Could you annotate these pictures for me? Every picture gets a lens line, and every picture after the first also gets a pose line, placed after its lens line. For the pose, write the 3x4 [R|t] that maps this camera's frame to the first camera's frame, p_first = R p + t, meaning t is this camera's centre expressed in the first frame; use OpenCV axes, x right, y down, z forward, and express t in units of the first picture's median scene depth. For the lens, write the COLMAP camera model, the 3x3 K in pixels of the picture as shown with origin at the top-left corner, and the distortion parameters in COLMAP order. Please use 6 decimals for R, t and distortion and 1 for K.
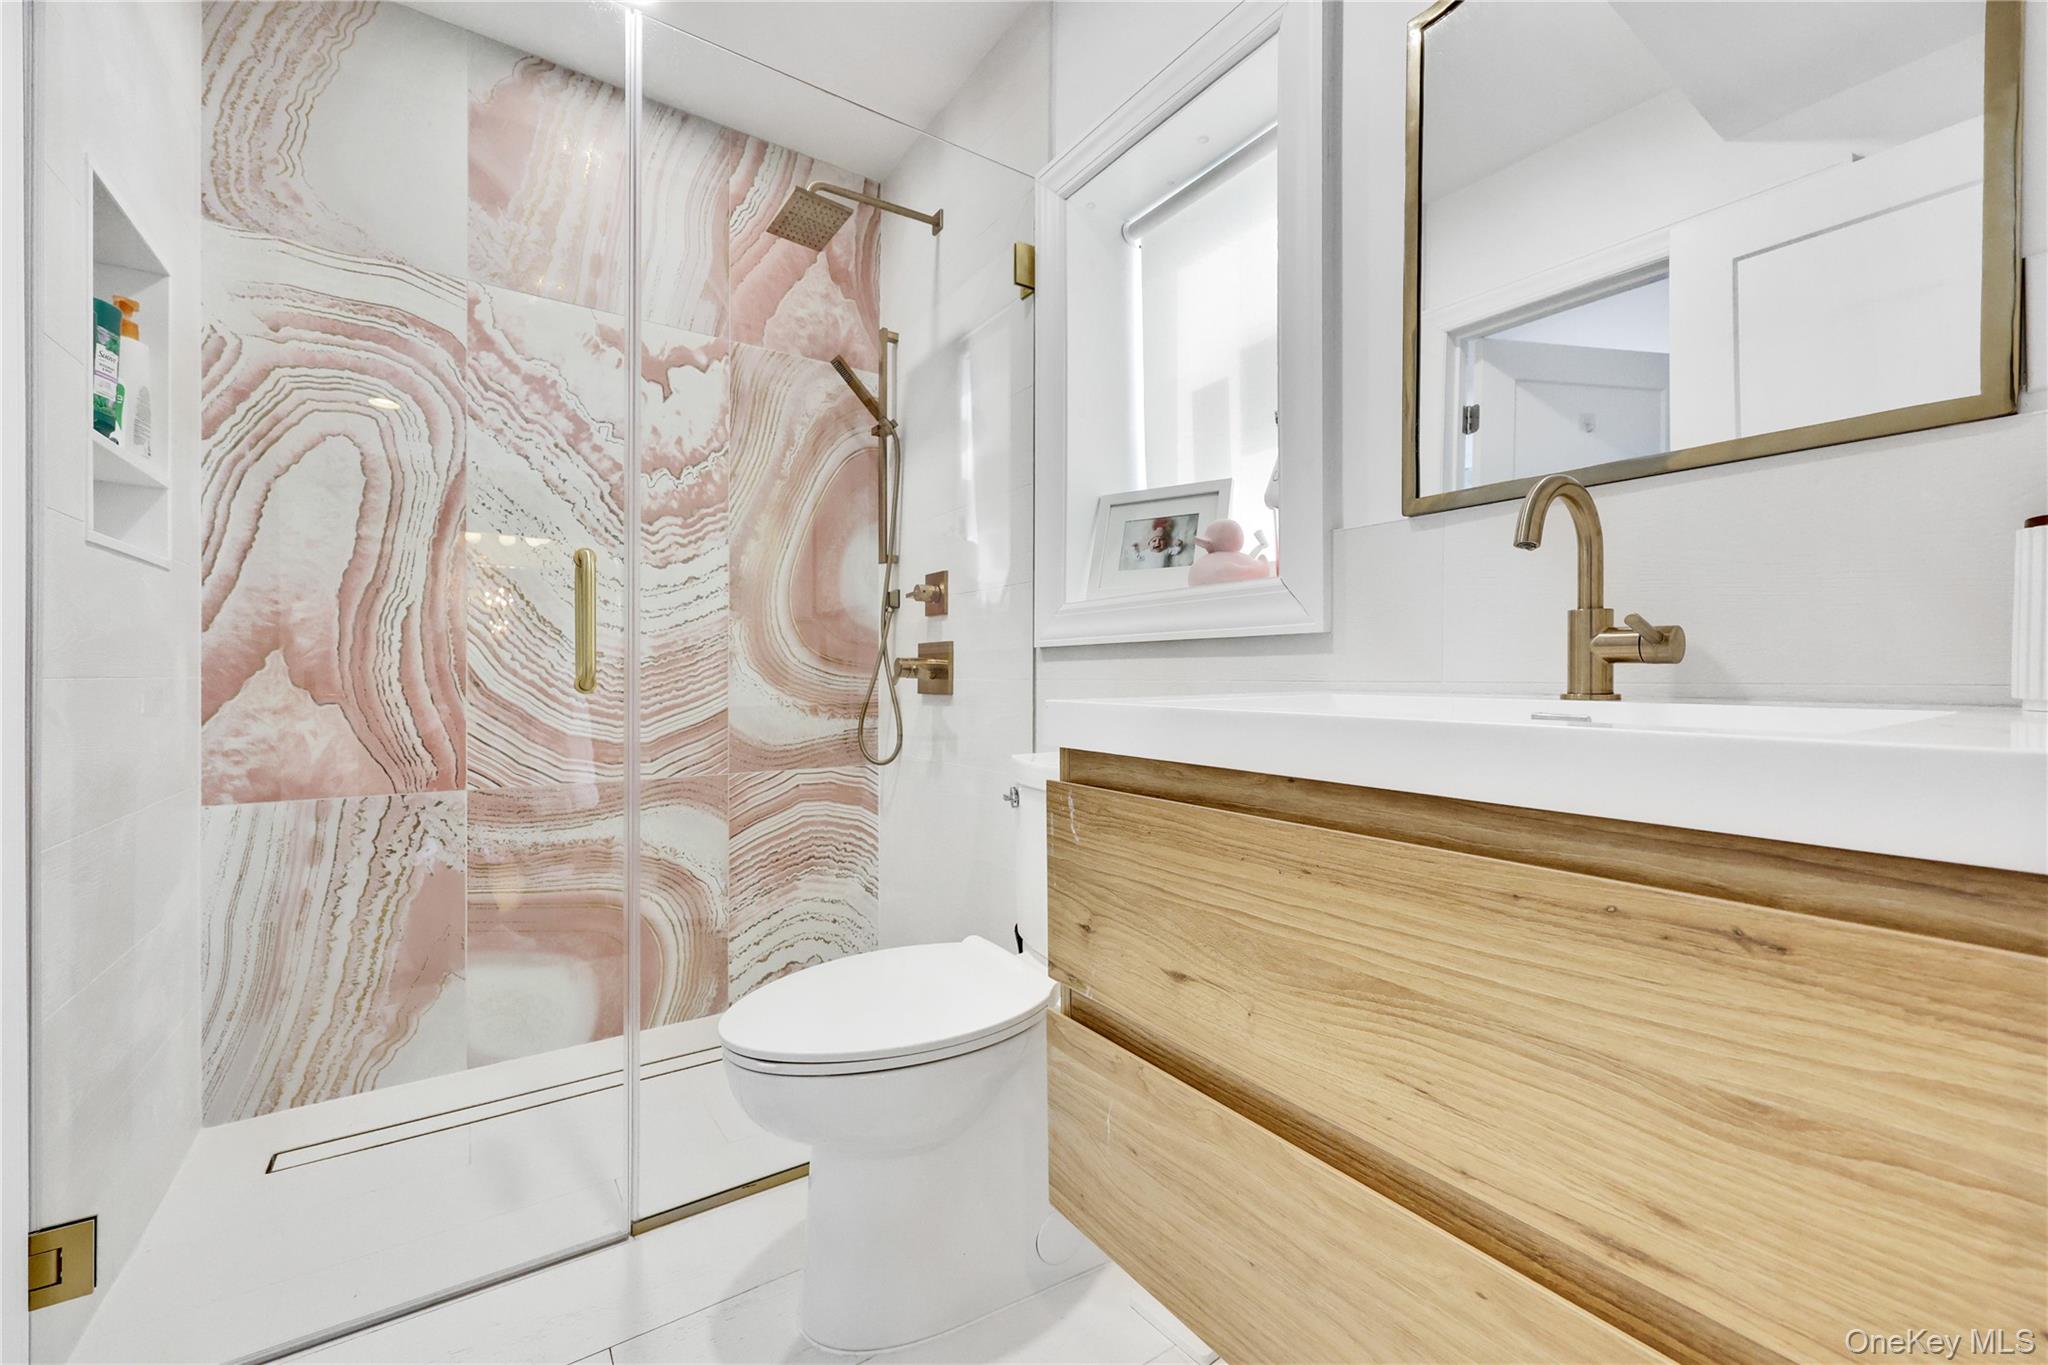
lens RADIAL K [[851.0, 0, 1029.3], [0, 851.0, 683.3], [0, 0, 1]] dist [0.001830, -0.000415]
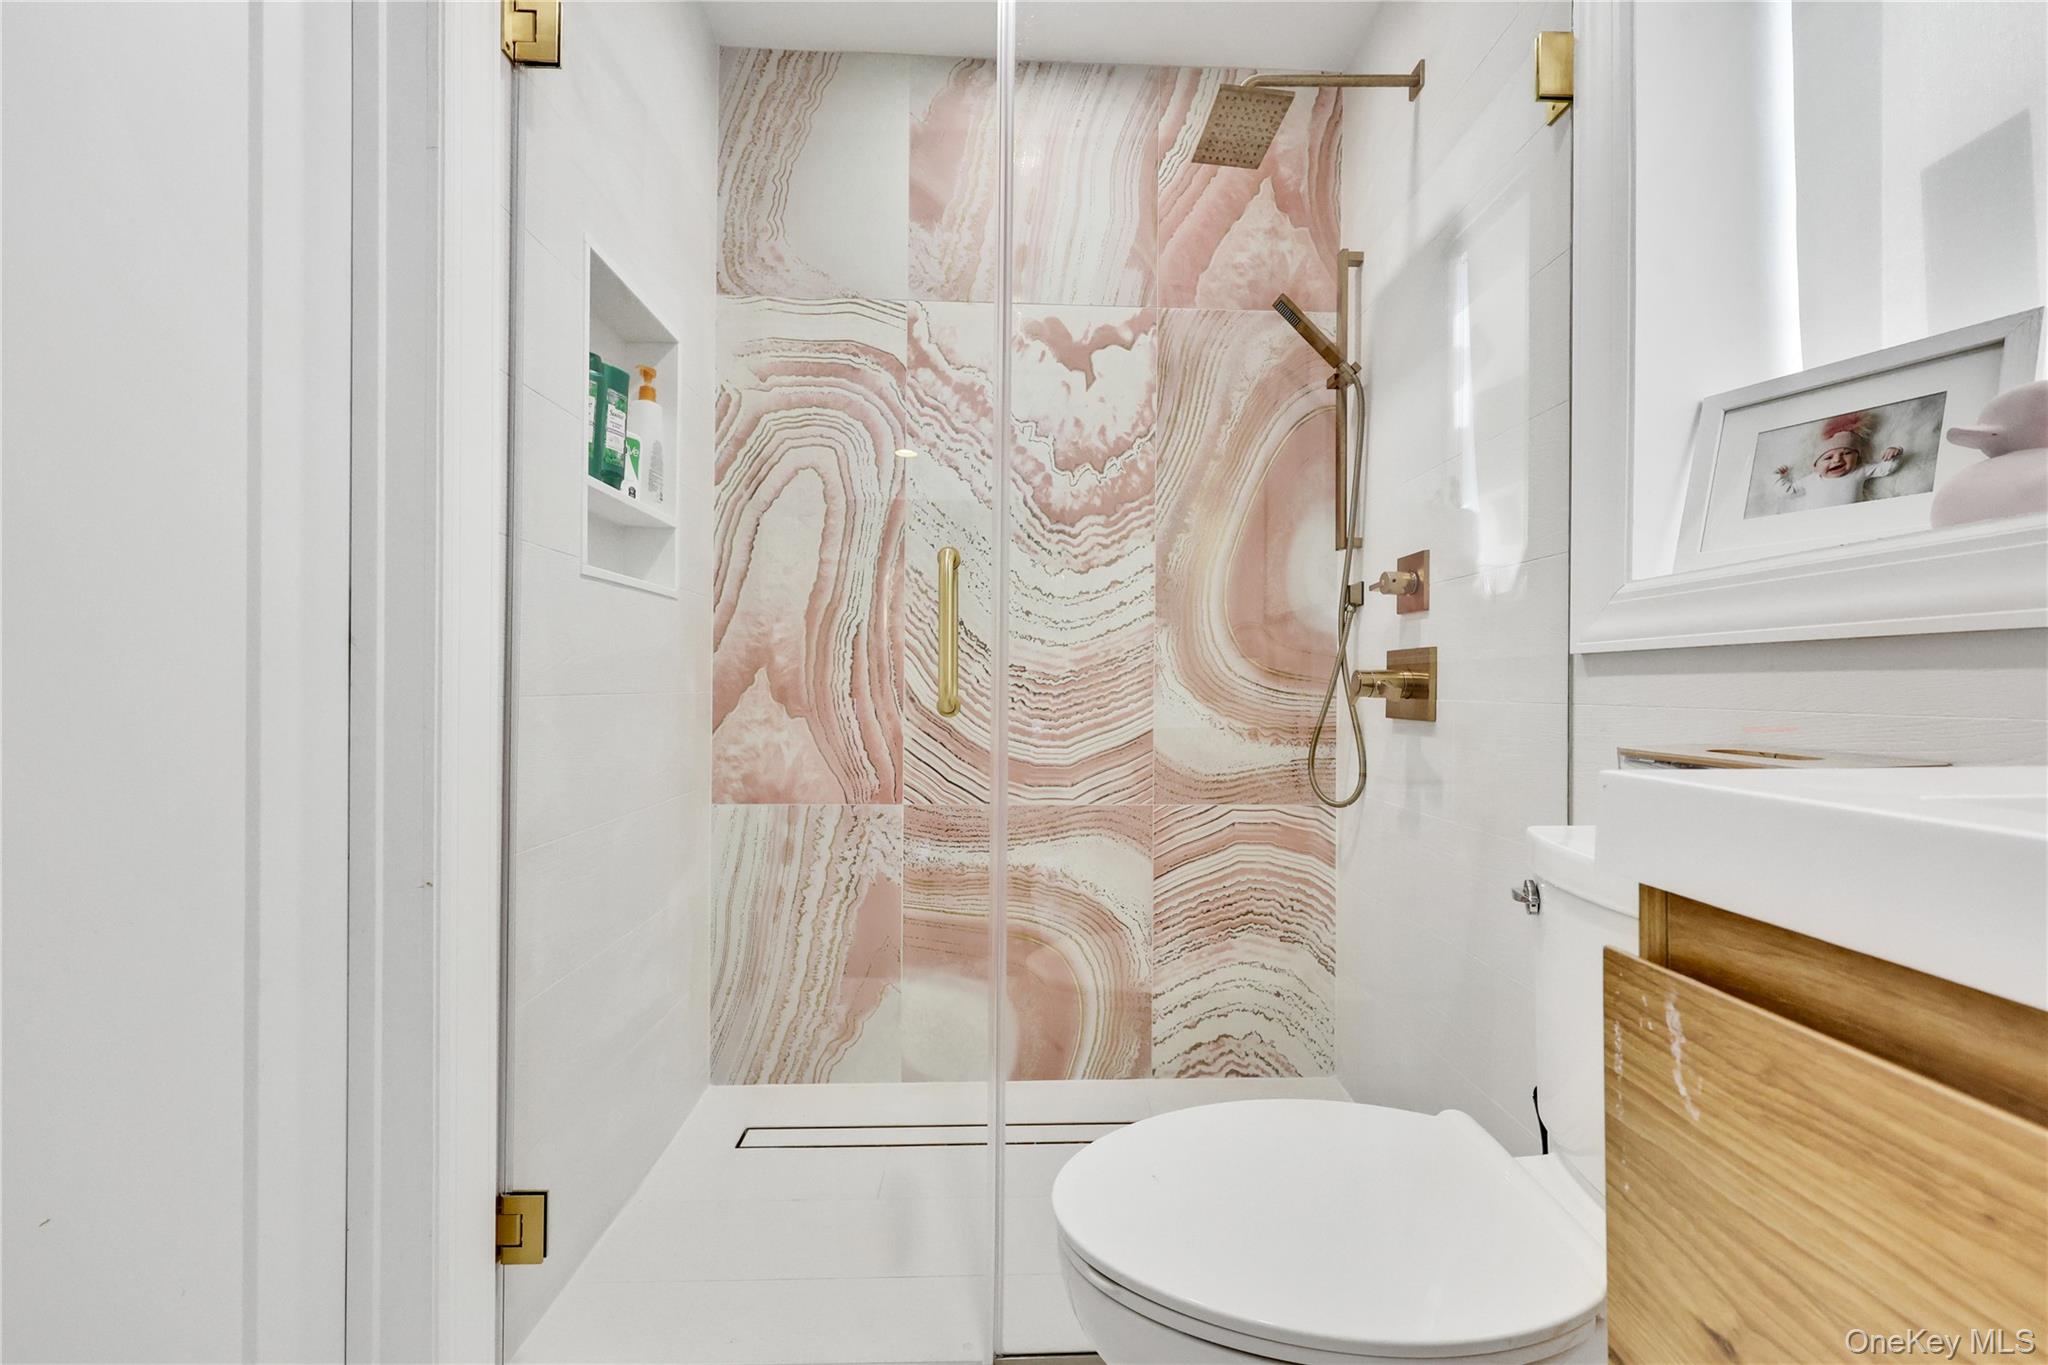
lens RADIAL K [[851.0, 0, 1029.3], [0, 851.0, 683.3], [0, 0, 1]] dist [0.001830, -0.000415]
pose [[0.847483, 0.001706, -0.530819, 0.000821], [-0.007781, 0.999927, -0.009210, -0.010021], [0.530765, 0.011935, 0.847435, 0.222728]]
